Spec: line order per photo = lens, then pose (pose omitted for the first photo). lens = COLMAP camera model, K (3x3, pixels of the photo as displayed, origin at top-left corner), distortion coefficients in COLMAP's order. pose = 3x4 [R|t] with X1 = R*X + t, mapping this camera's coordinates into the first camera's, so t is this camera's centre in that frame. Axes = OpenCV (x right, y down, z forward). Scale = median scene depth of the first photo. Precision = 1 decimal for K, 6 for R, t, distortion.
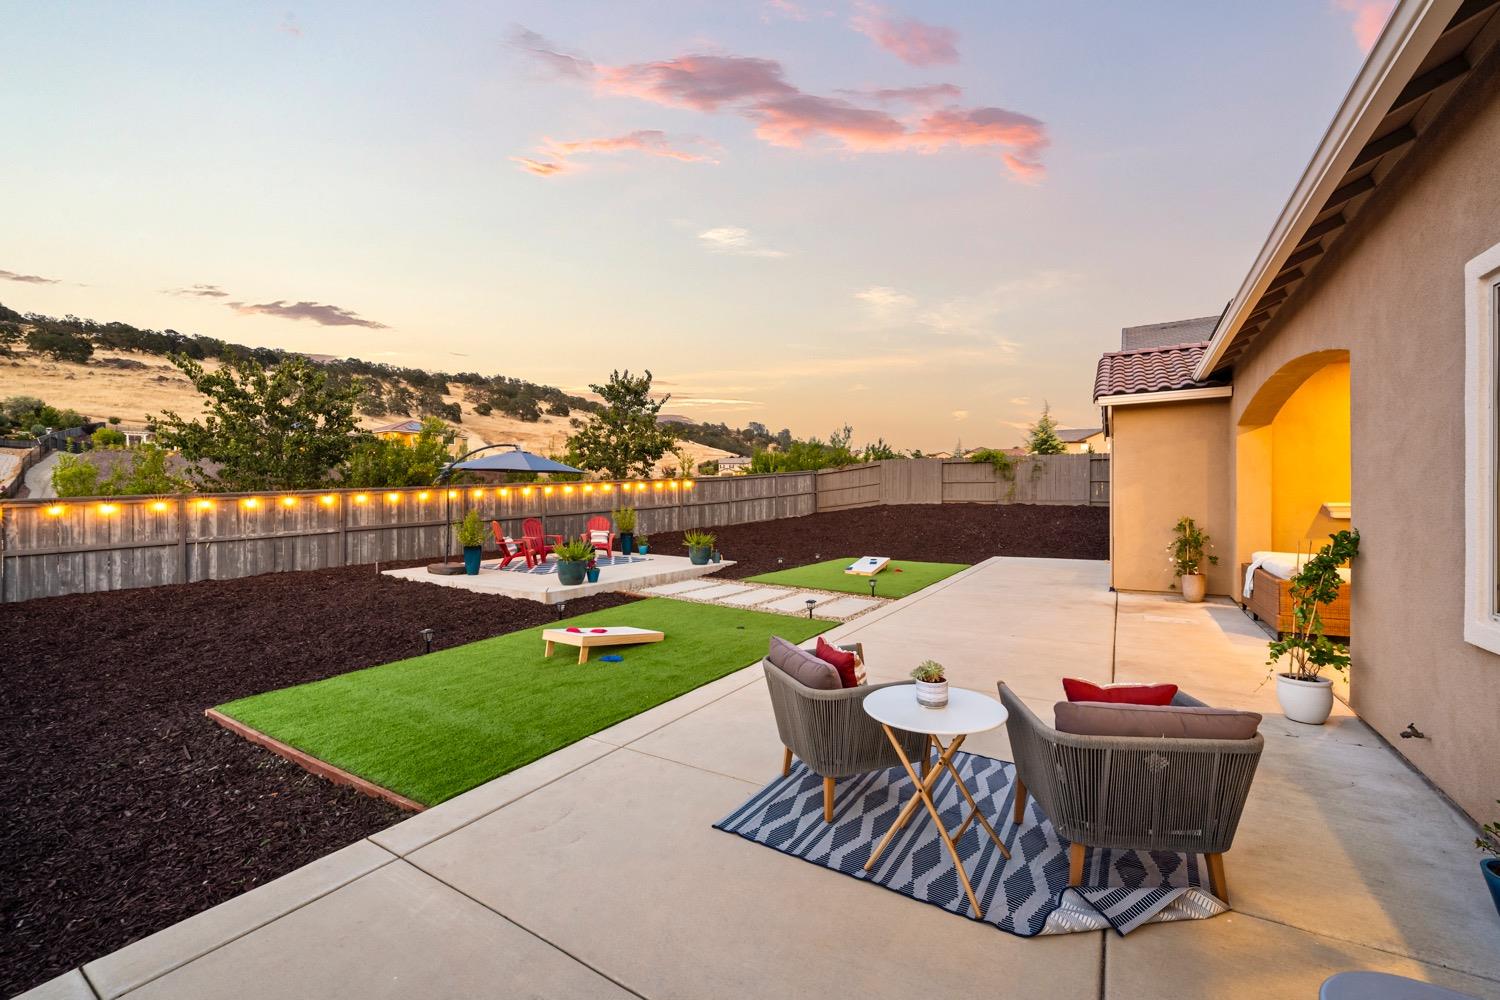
lens RADIAL K [[598.0, 0, 750.0], [0, 598.0, 500.0], [0, 0, 1]] dist [0.000373, 0.000075]
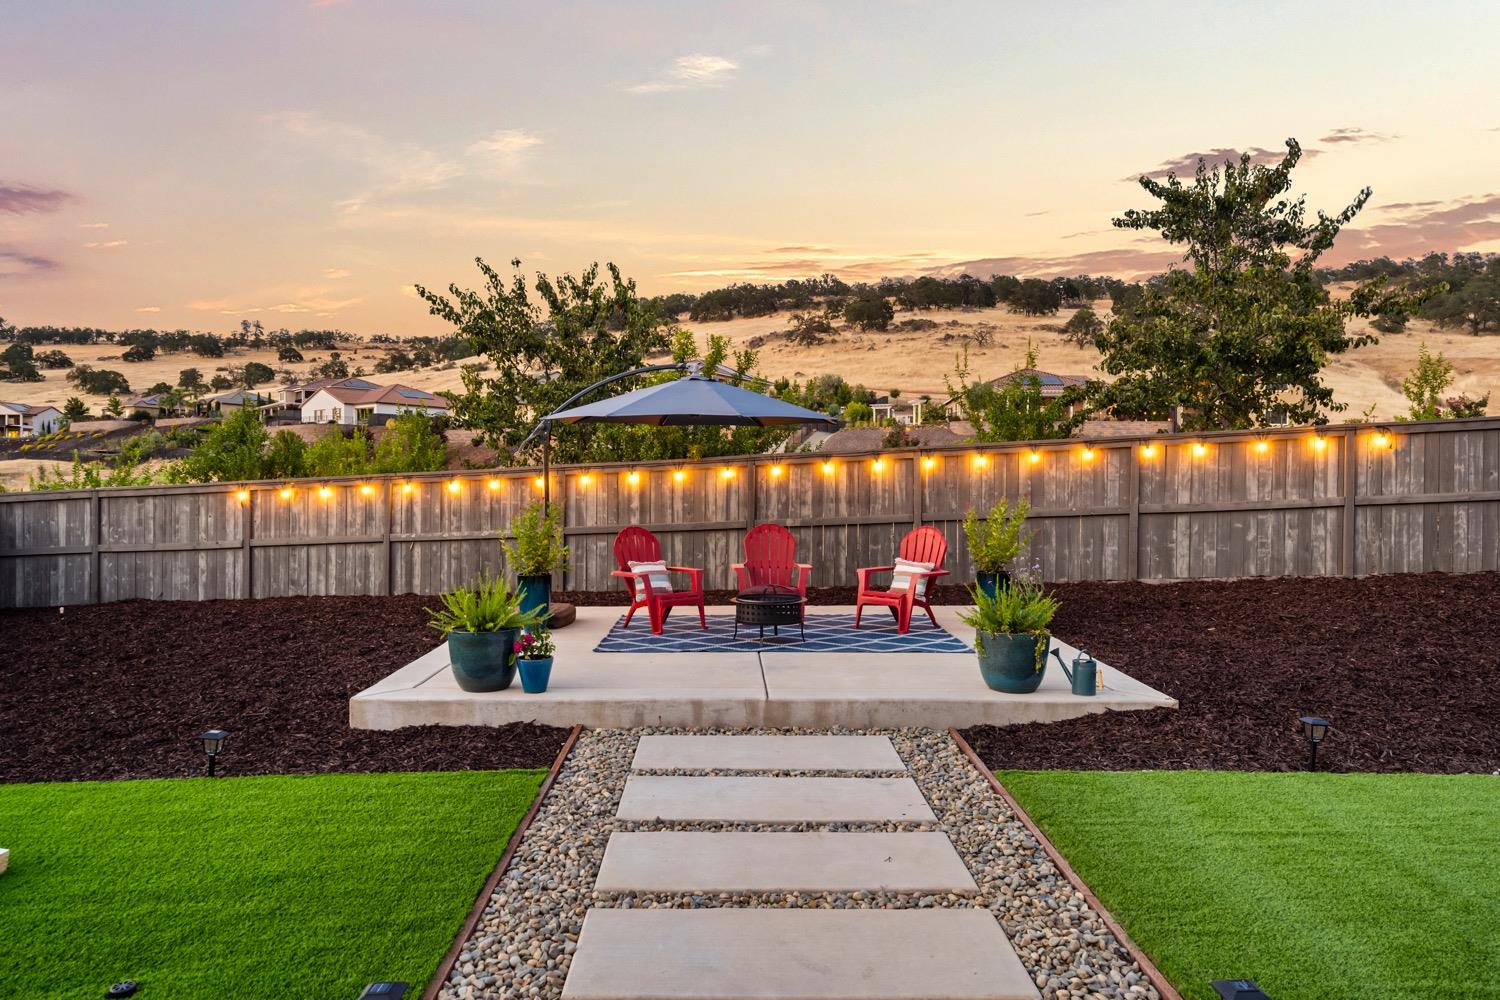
lens RADIAL K [[1009.3, 0, 750.0], [0, 1009.3, 500.0], [0, 0, 1]] dist [0.004157, -0.000052]
pose [[0.536758, 0.014384, -0.843614, 0.245792], [-0.006351, 0.999895, 0.013008, 0.002131], [0.843712, -0.001624, 0.536793, 0.514122]]
